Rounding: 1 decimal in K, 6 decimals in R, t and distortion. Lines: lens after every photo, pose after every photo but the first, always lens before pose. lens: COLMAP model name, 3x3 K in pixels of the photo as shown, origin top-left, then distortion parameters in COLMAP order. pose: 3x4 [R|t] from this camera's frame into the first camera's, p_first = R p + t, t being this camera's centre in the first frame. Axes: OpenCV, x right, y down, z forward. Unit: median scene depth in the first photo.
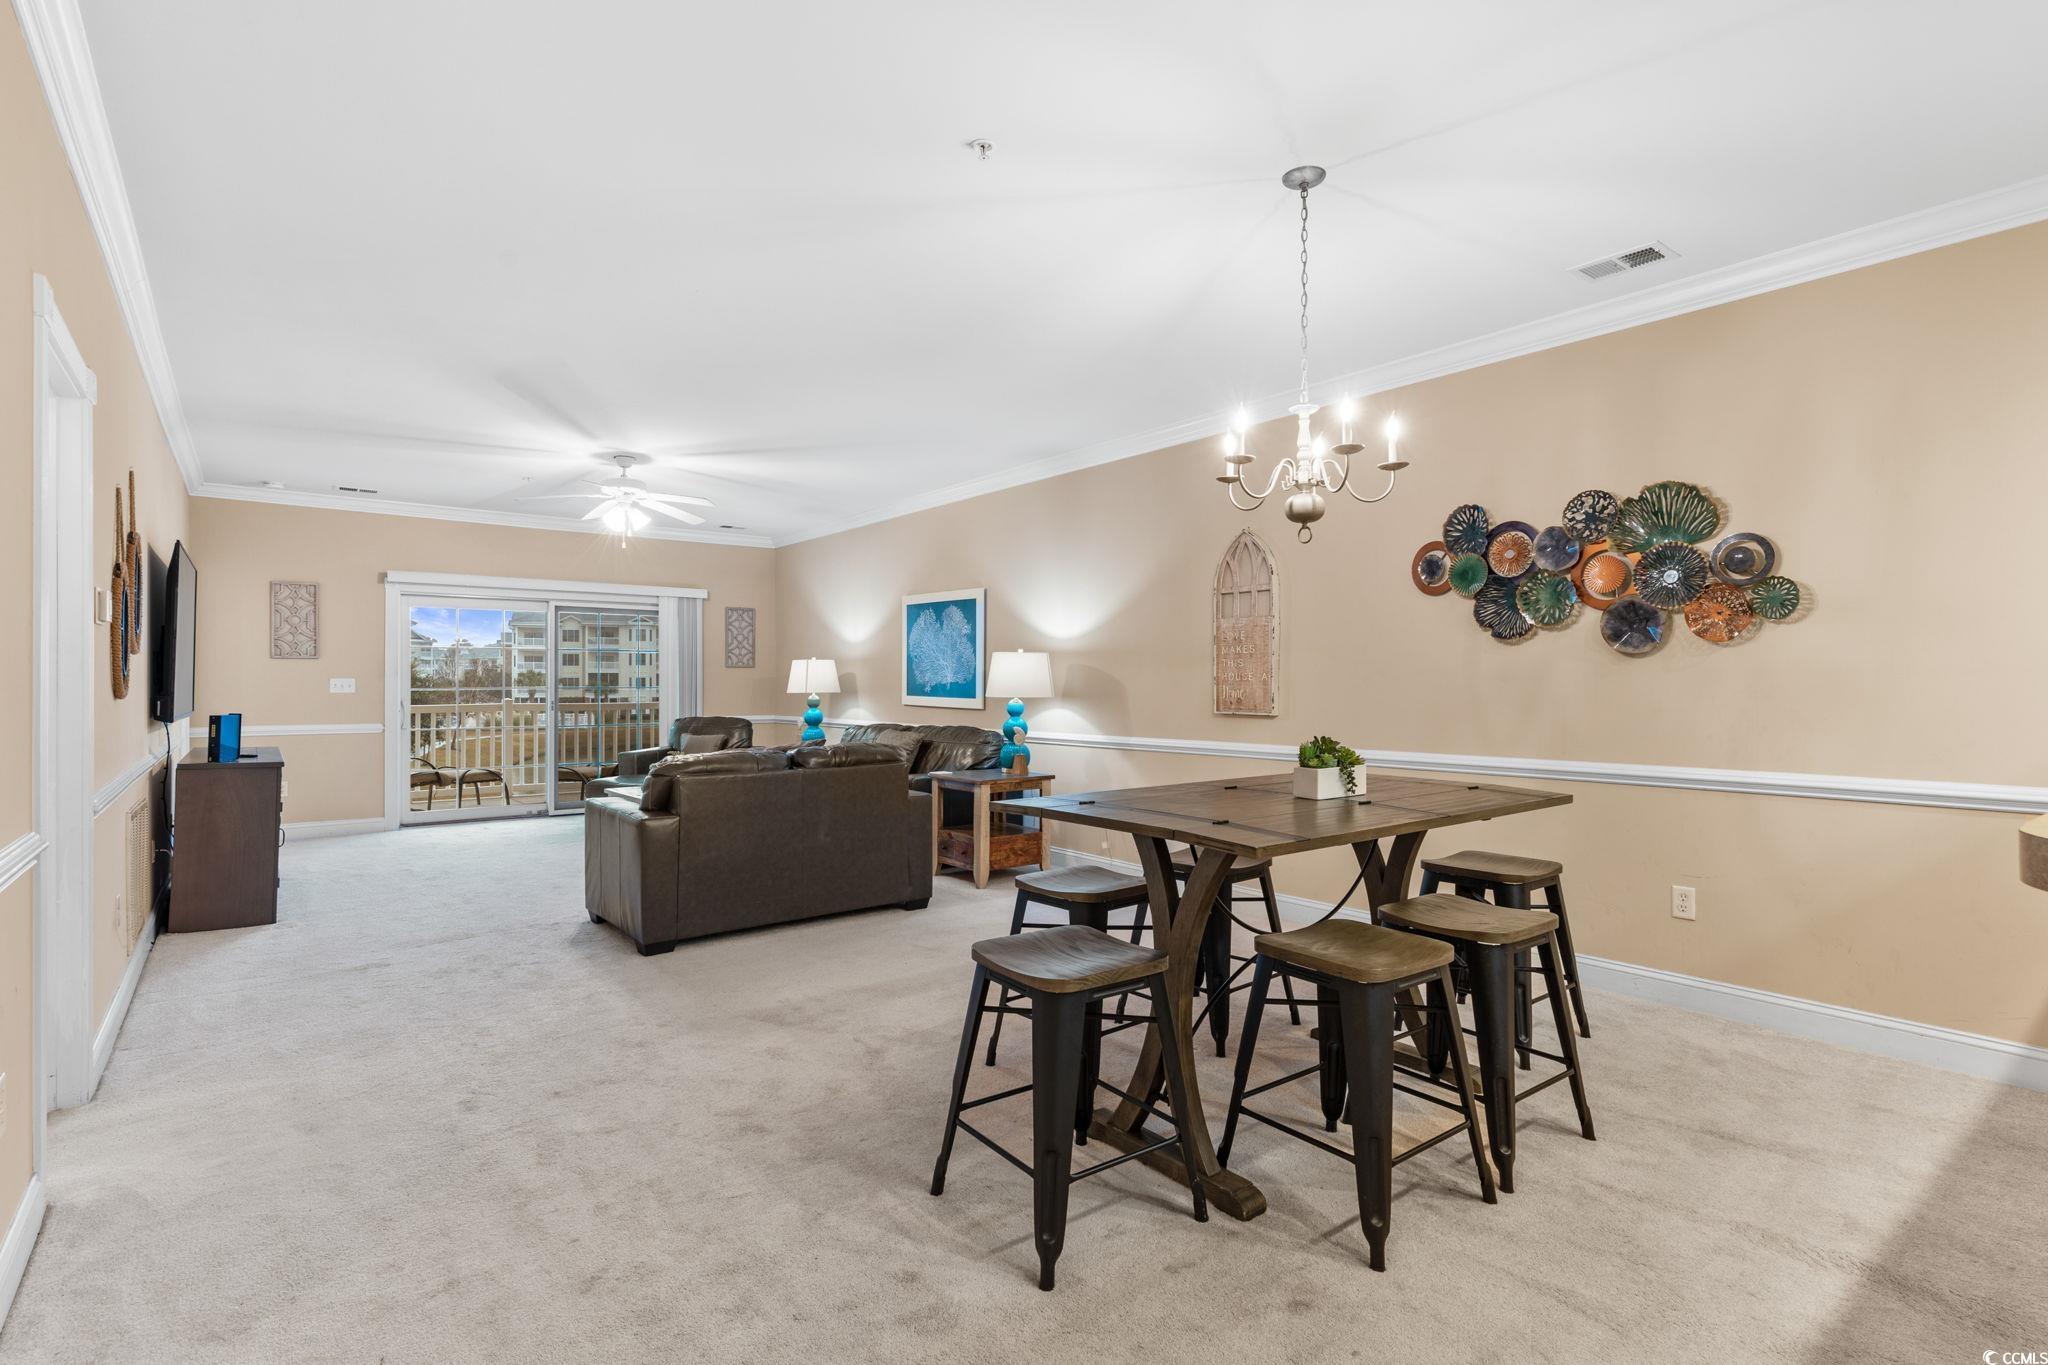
lens RADIAL K [[984.9, 0, 1042.9], [0, 984.9, 669.8], [0, 0, 1]] dist [0.001027, -0.002107]
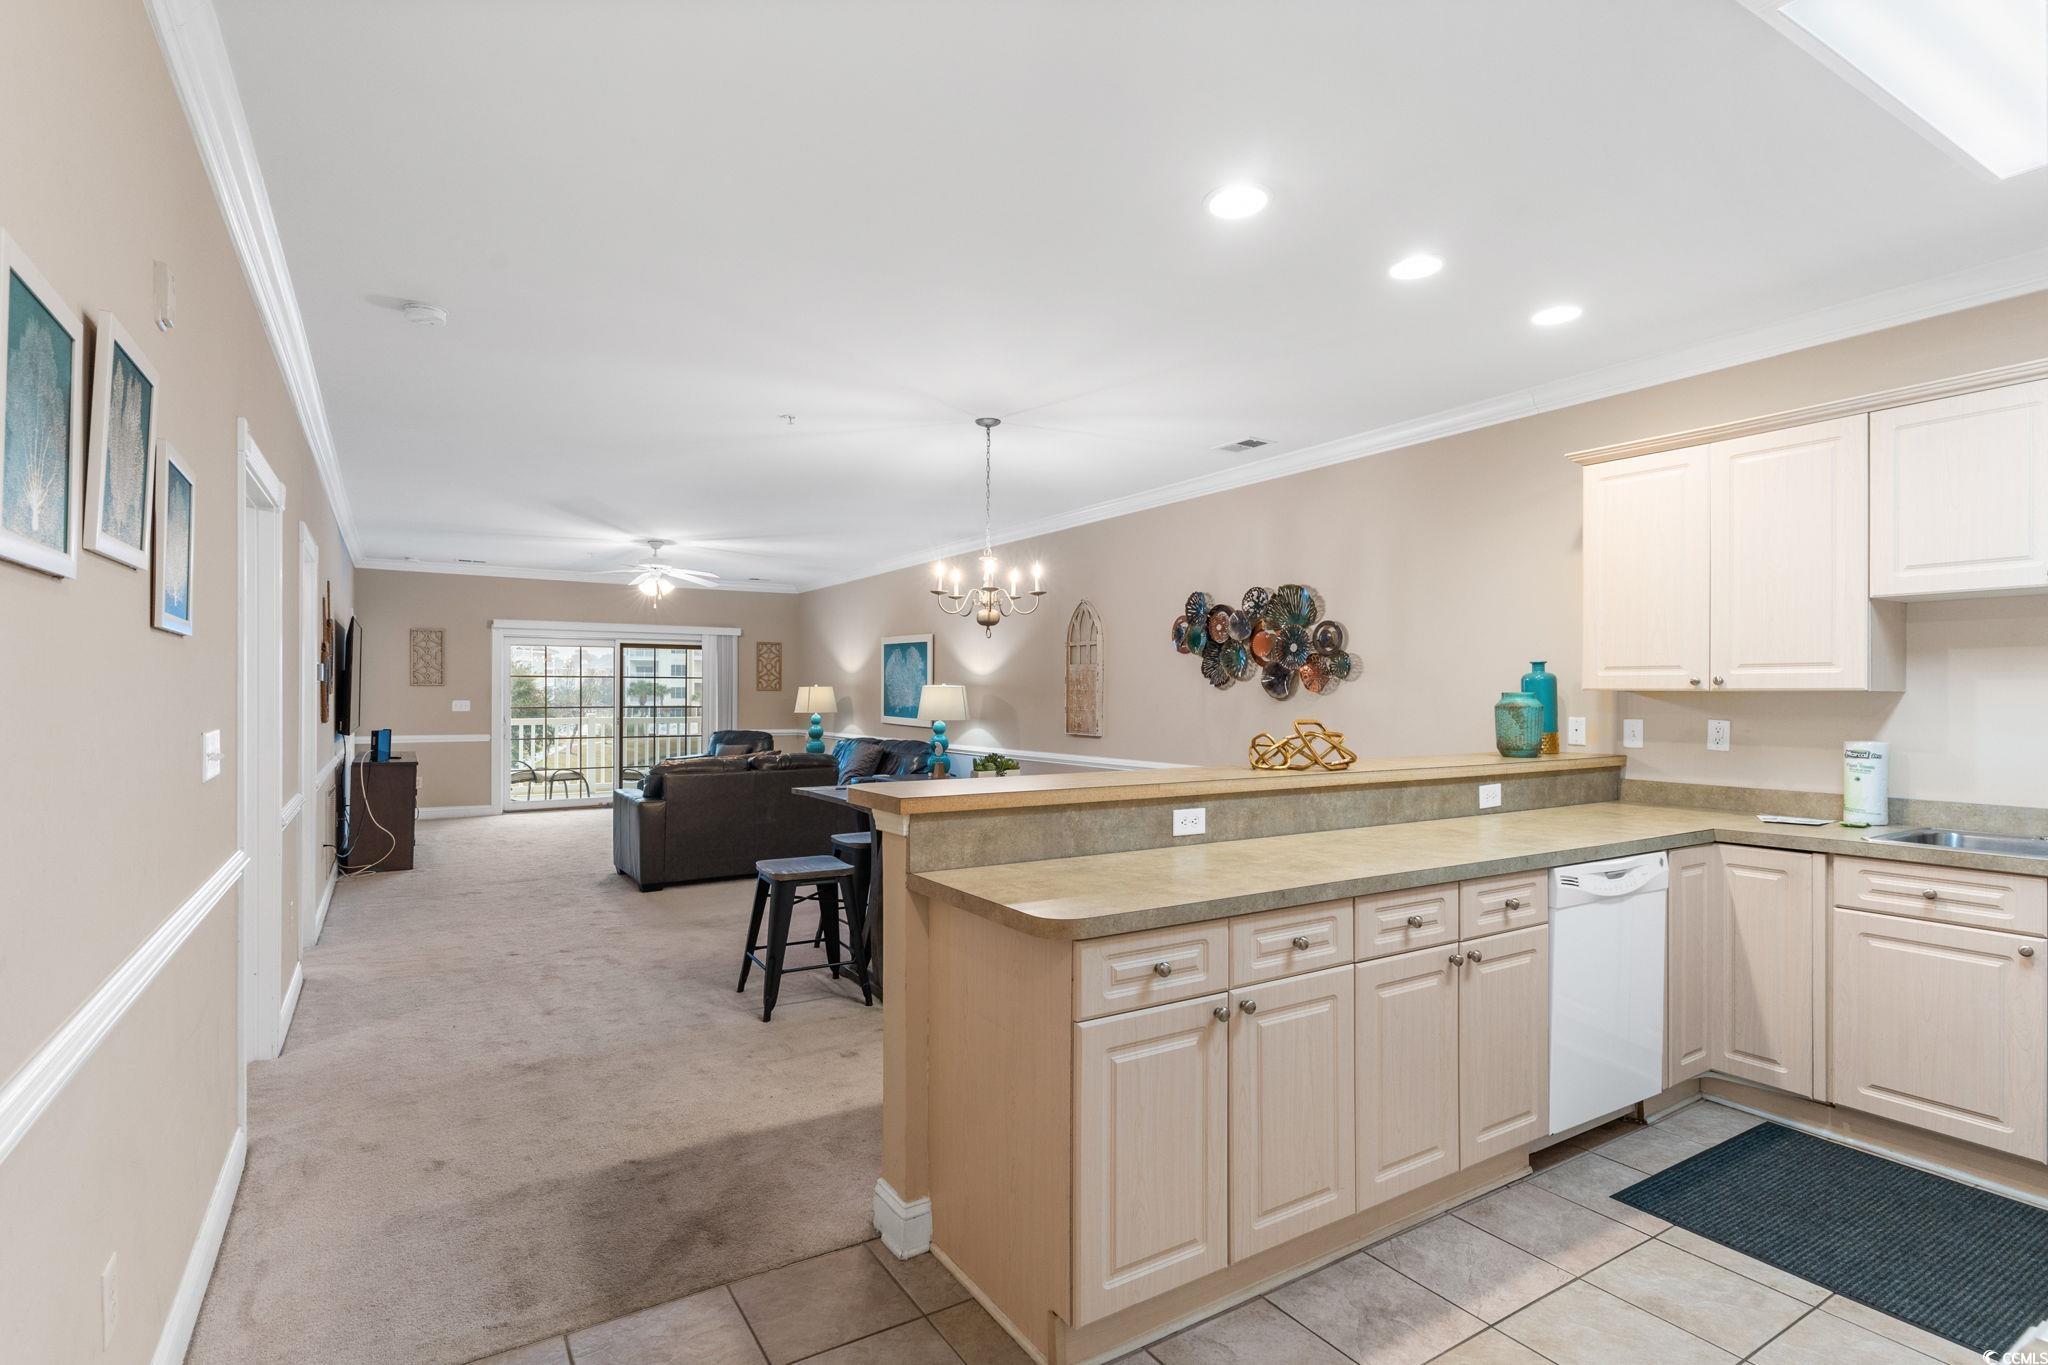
lens RADIAL K [[984.9, 0, 1057.9], [0, 984.9, 680.8], [0, 0, 1]] dist [0.001027, -0.002107]
pose [[0.996505, 0.004383, -0.083424, 0.236745], [-0.004319, 0.999990, 0.000946, -0.025994], [0.083427, -0.000583, 0.996514, -0.301488]]
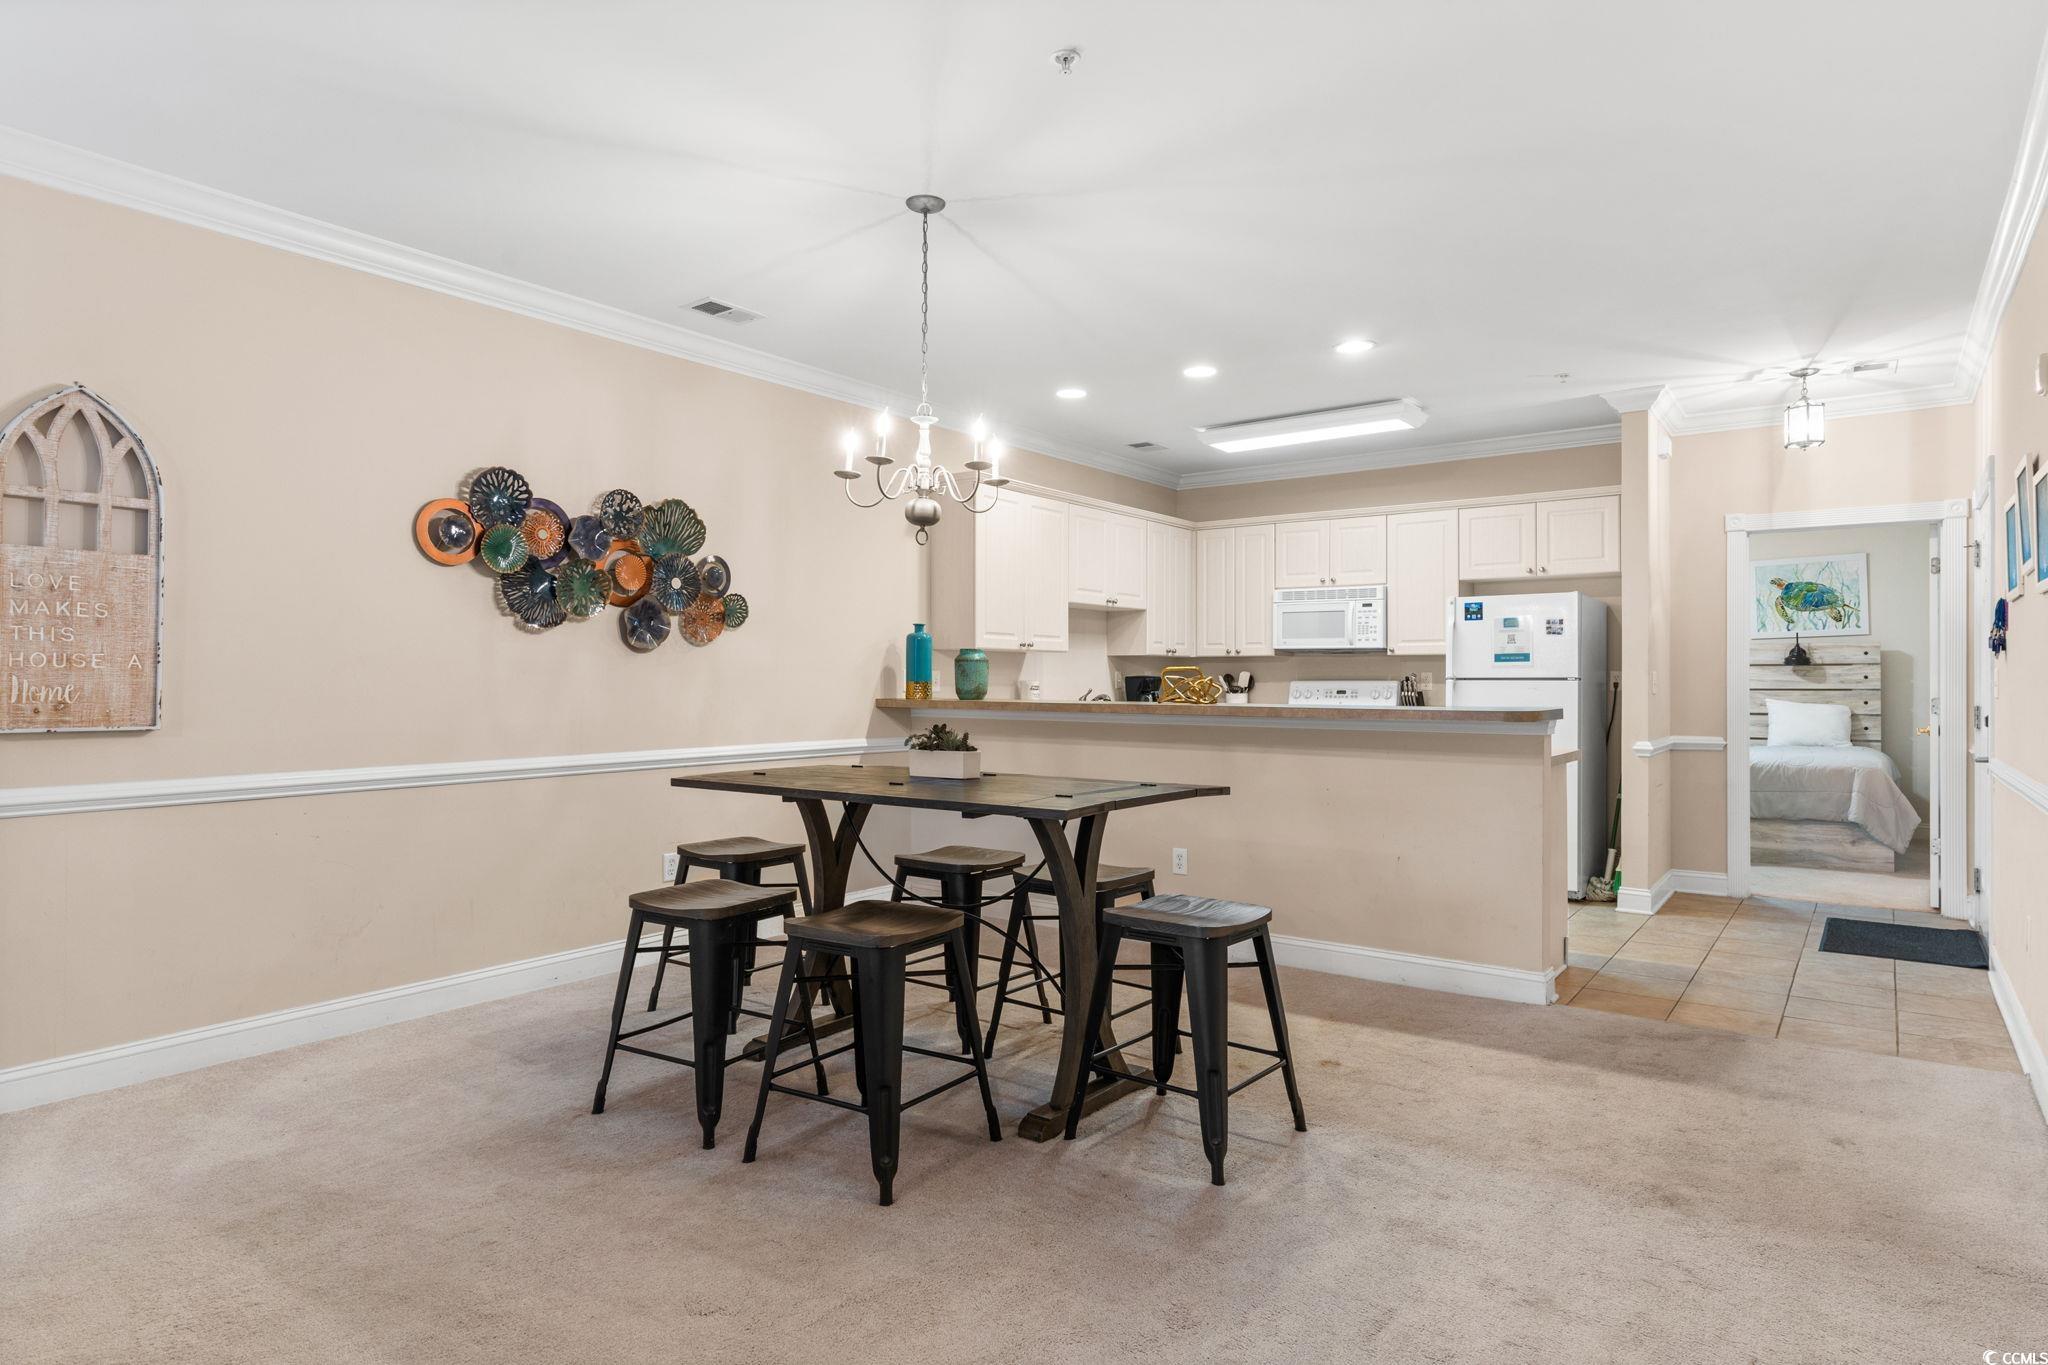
lens RADIAL K [[1136.8, 0, 1035.7], [0, 1136.8, 679.9], [0, 0, 1]] dist [0.002938, -0.000908]
pose [[-0.259658, 0.001741, 0.965699, -0.430953], [-0.014401, 0.999880, -0.005675, 0.010475], [-0.965593, -0.015380, -0.259602, 0.544324]]
